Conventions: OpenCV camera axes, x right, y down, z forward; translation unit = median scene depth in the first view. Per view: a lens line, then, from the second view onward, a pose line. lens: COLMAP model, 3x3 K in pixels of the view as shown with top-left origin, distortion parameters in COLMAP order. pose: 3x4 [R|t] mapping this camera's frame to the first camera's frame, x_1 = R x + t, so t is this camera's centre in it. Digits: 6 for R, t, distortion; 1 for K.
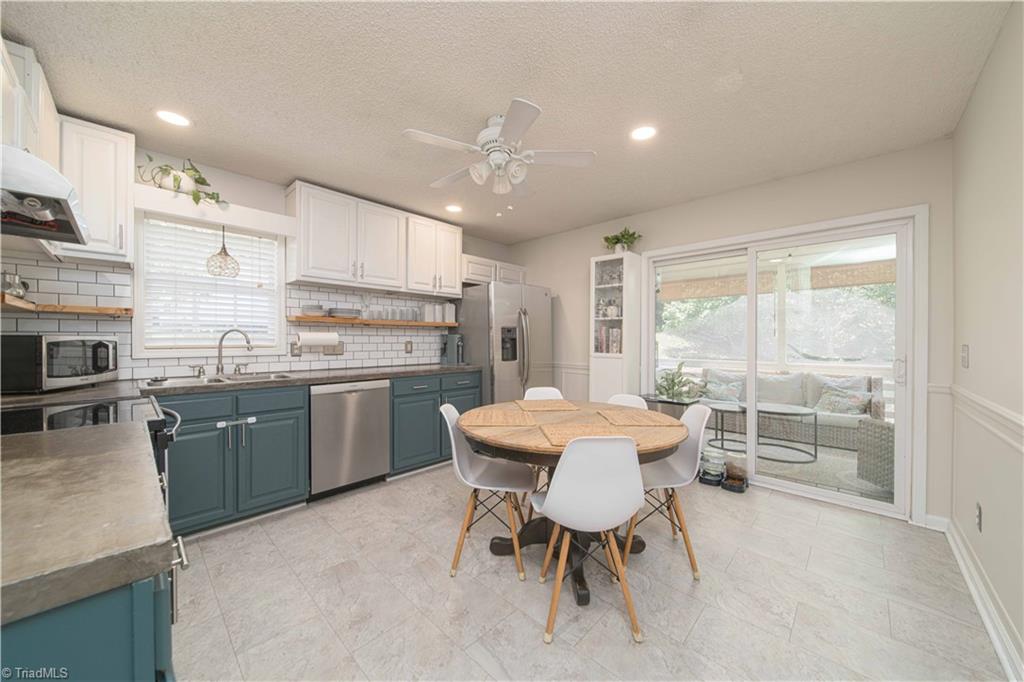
lens RADIAL K [[356.6, 0, 516.5], [0, 356.6, 341.0], [0, 0, 1]] dist [-0.000094, -0.000028]
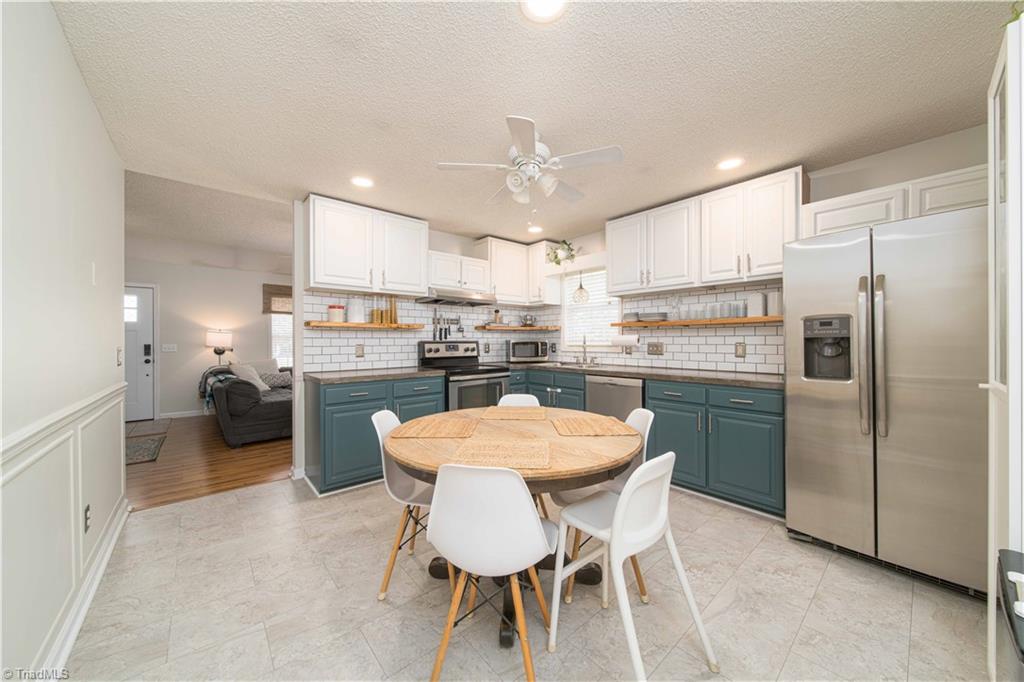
lens RADIAL K [[356.6, 0, 516.5], [0, 356.6, 341.0], [0, 0, 1]] dist [-0.000094, -0.000028]
pose [[-0.079464, -0.001608, -0.996836, 0.685057], [-0.000175, 0.999999, -0.001599, -0.001892], [0.996838, 0.000048, -0.079464, 0.710012]]
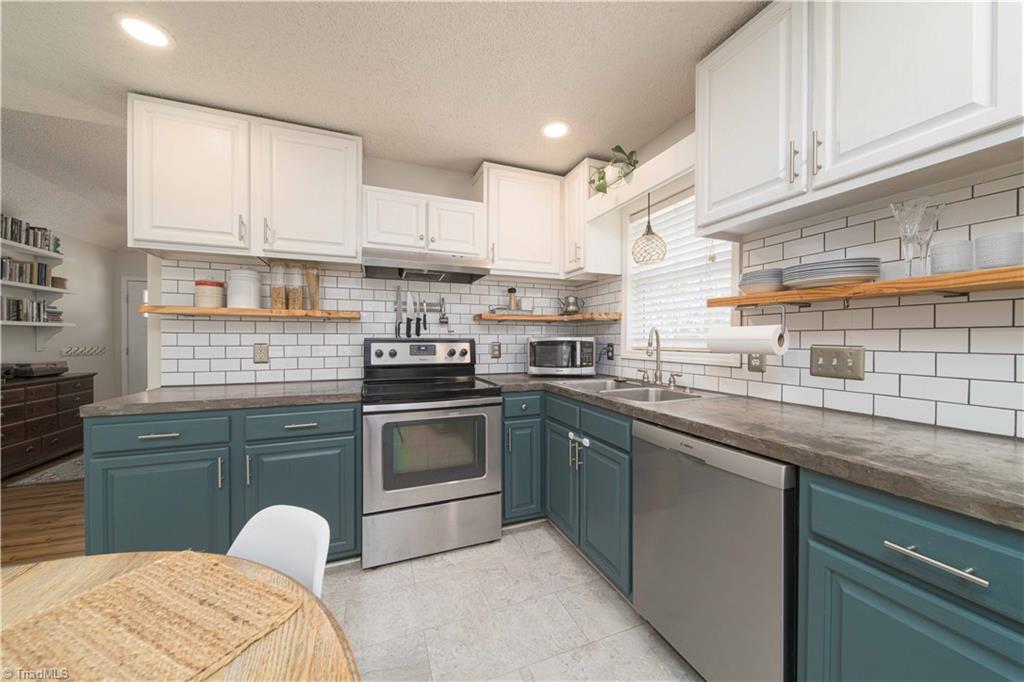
lens RADIAL K [[356.6, 0, 516.5], [0, 356.6, 341.0], [0, 0, 1]] dist [-0.000094, -0.000028]
pose [[-0.408132, 0.002468, -0.912919, 0.031392], [-0.005529, 0.999971, 0.005175, -0.004023], [0.912906, 0.007160, -0.408107, 0.894983]]
